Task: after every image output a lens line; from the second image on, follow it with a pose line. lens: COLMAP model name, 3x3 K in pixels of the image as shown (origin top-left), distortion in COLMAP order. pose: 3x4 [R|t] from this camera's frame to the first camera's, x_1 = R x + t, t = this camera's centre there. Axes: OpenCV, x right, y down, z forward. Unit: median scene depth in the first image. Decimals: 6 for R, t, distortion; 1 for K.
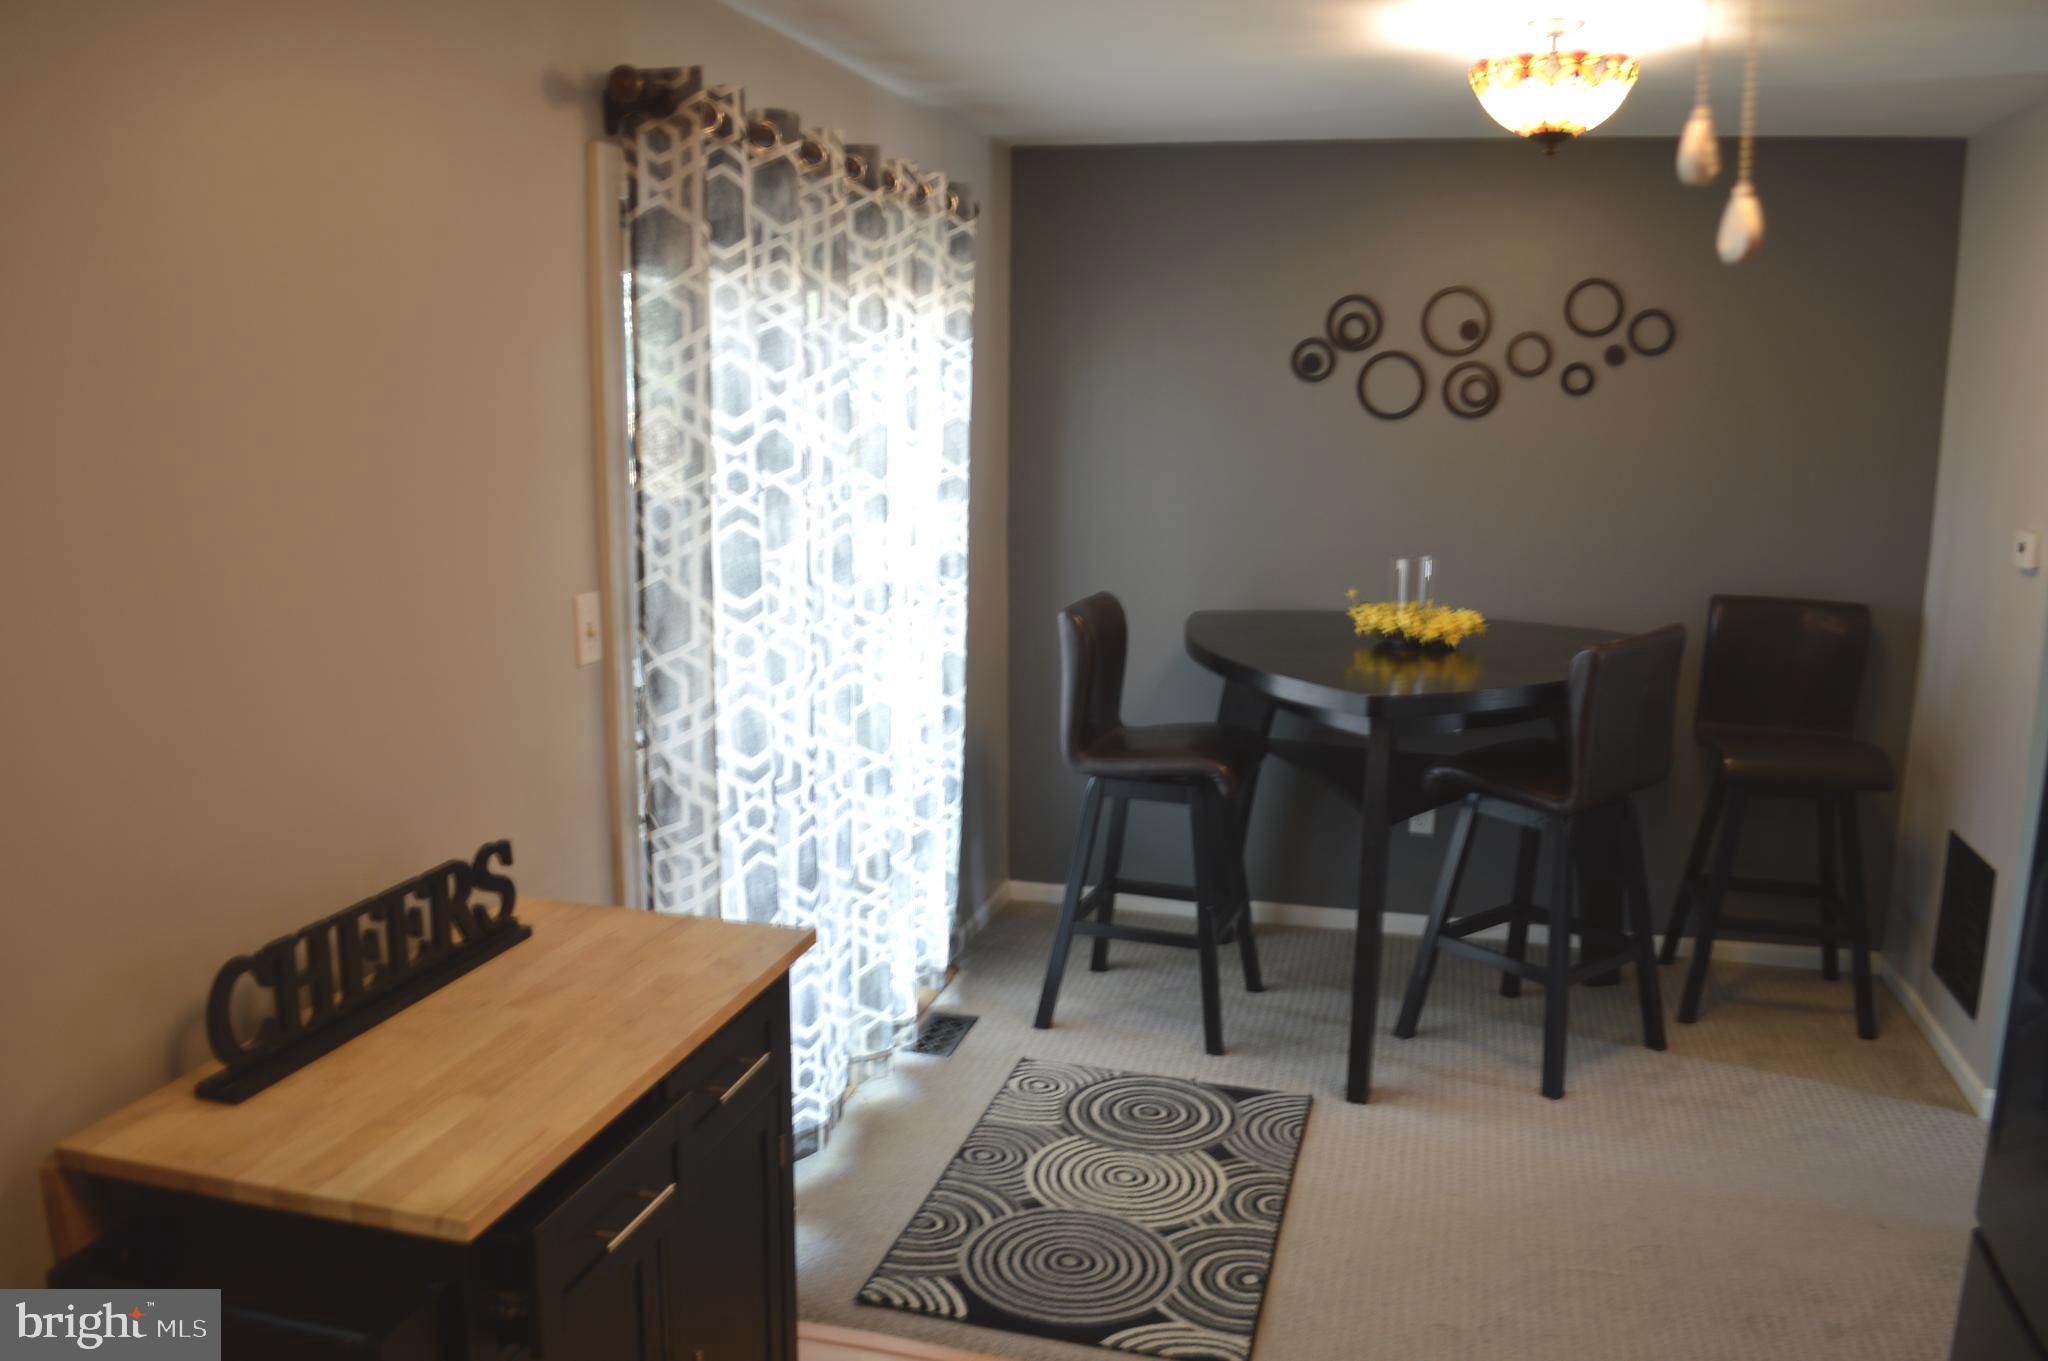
lens RADIAL K [[1651.5, 0, 1019.6], [0, 1651.5, 682.9], [0, 0, 1]] dist [-0.075370, 0.004771]
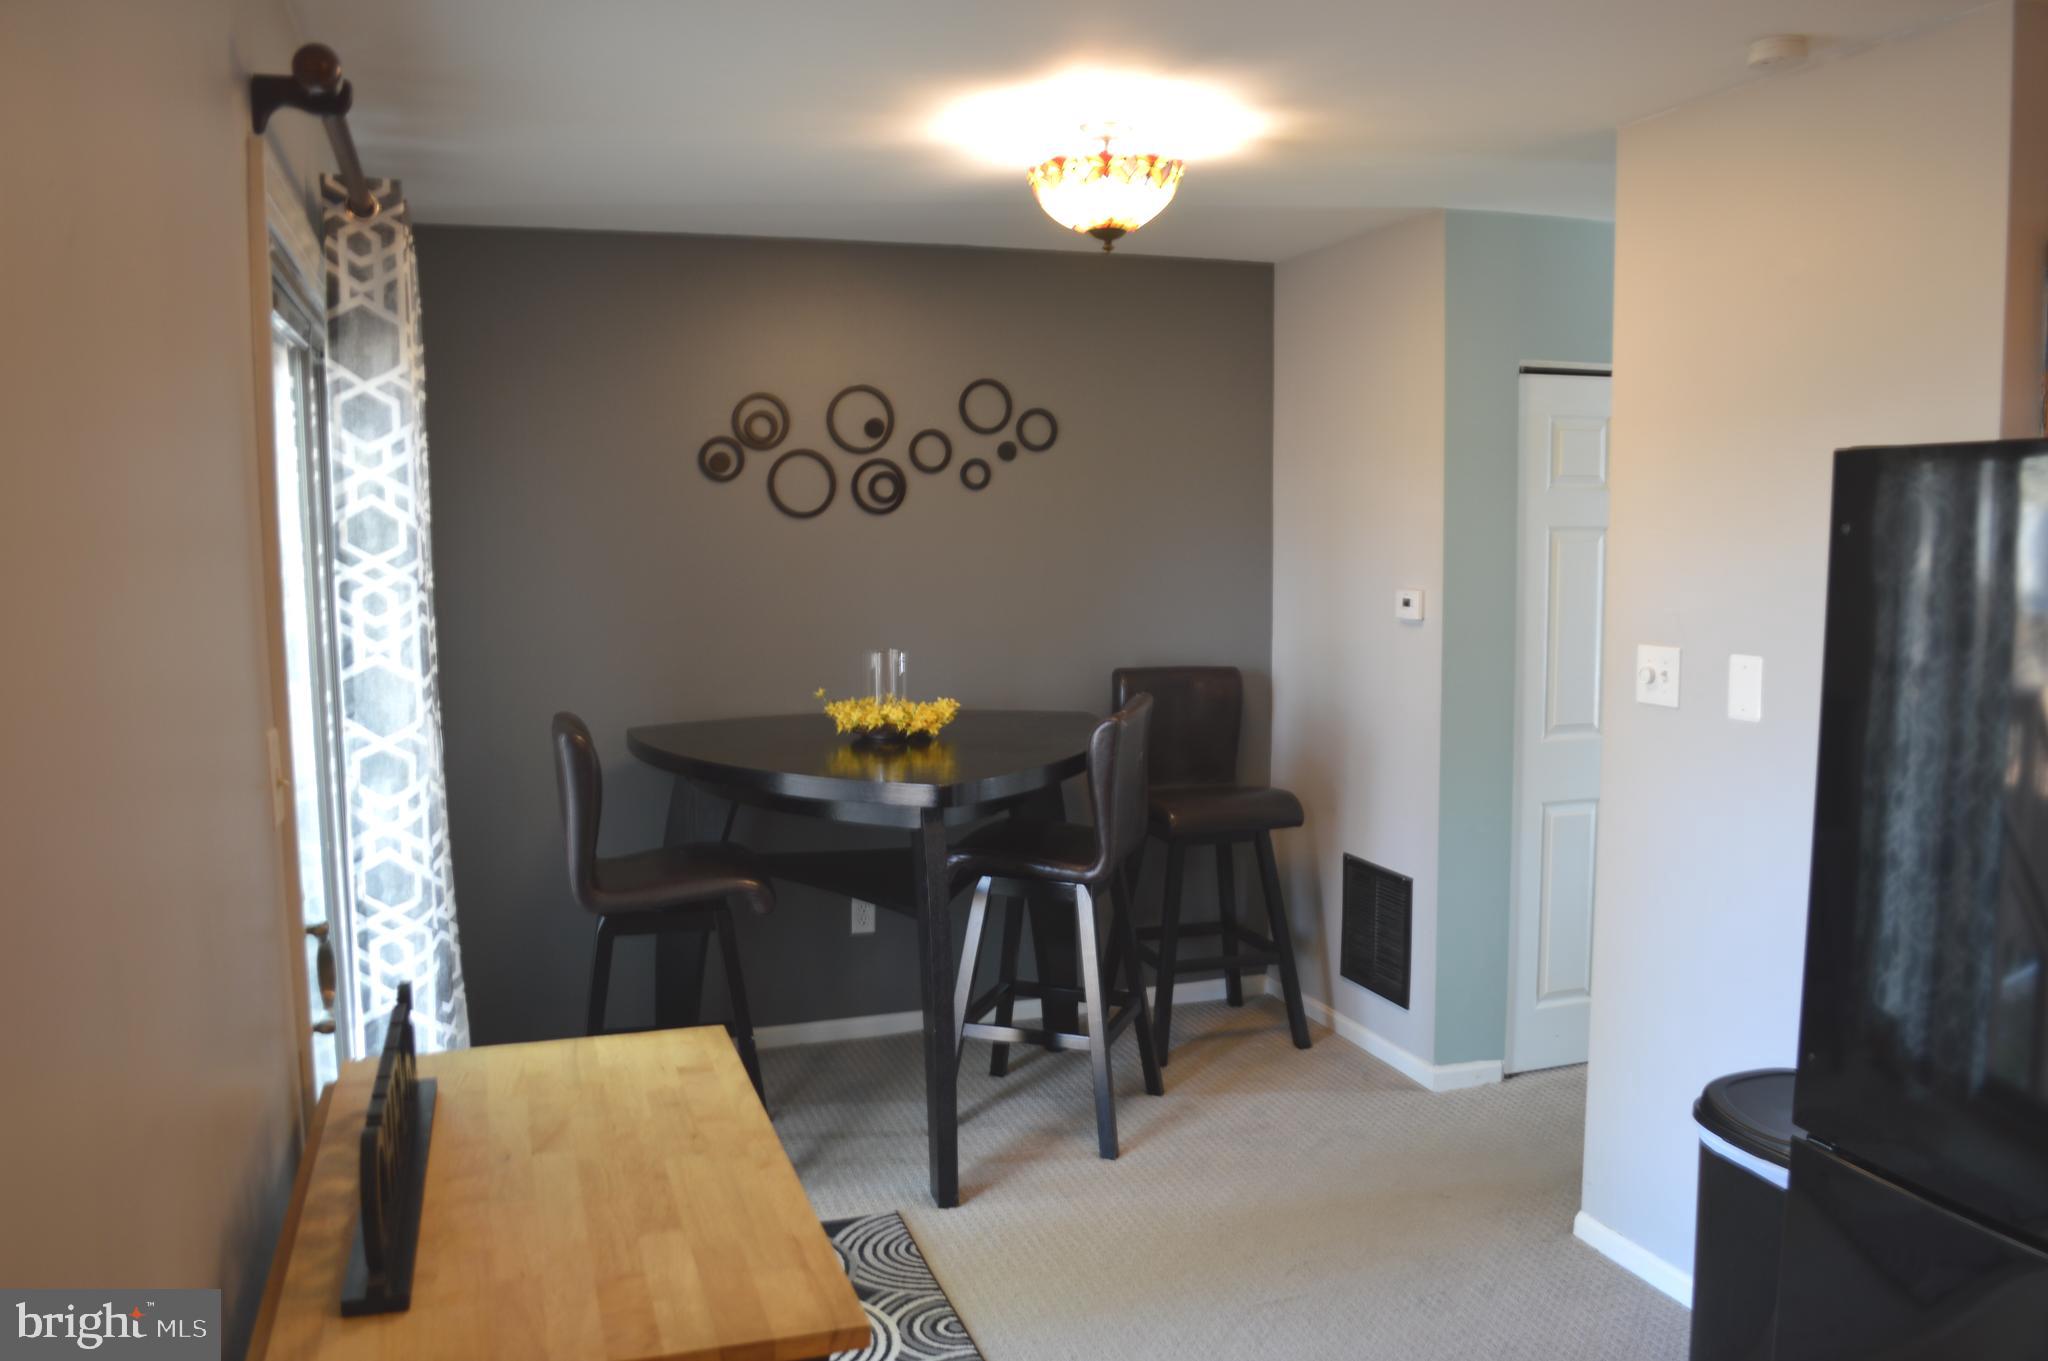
lens RADIAL K [[1651.5, 0, 1020.1], [0, 1651.5, 684.2], [0, 0, 1]] dist [-0.075370, 0.004771]
pose [[0.836771, -0.072349, 0.542752, -0.233754], [0.113214, 0.992673, -0.042220, -0.004798], [-0.535721, 0.096775, 0.838831, 0.118772]]
